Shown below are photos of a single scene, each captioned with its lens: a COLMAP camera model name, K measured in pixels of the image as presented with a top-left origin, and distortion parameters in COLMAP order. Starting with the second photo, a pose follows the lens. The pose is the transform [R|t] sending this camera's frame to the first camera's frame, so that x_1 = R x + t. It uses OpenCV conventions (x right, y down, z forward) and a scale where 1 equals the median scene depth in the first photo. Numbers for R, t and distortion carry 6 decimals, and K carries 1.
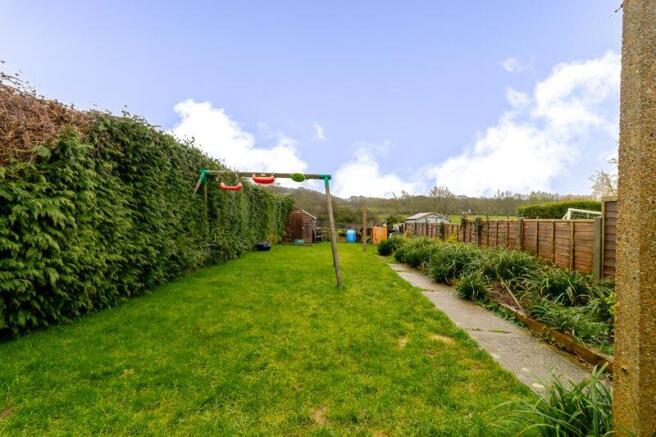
lens RADIAL K [[309.8, 0, 327.7], [0, 309.8, 223.6], [0, 0, 1]] dist [-0.000284, -0.000098]
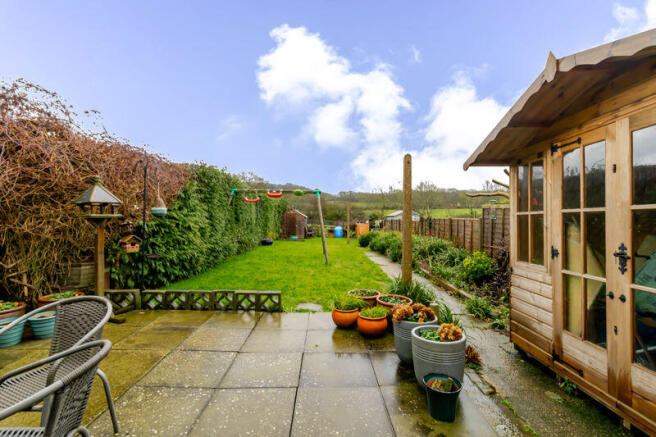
lens RADIAL K [[314.6, 0, 328.0], [0, 314.6, 218.5], [0, 0, 1]] dist [0.001089, -0.000054]
pose [[0.999149, -0.021186, 0.035400, -0.004511], [0.021317, 0.999767, -0.003311, -0.009631], [-0.035322, 0.004063, 0.999368, -0.248621]]
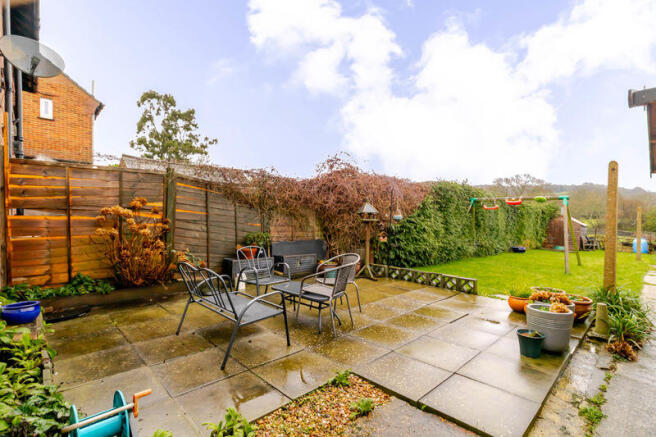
lens RADIAL K [[309.8, 0, 327.7], [0, 309.8, 223.6], [0, 0, 1]] dist [-0.000284, -0.000098]
pose [[0.709160, -0.003125, -0.705041, 0.107670], [-0.008718, 0.999875, -0.013201, -0.004525], [0.704994, 0.015508, 0.709044, -0.358916]]
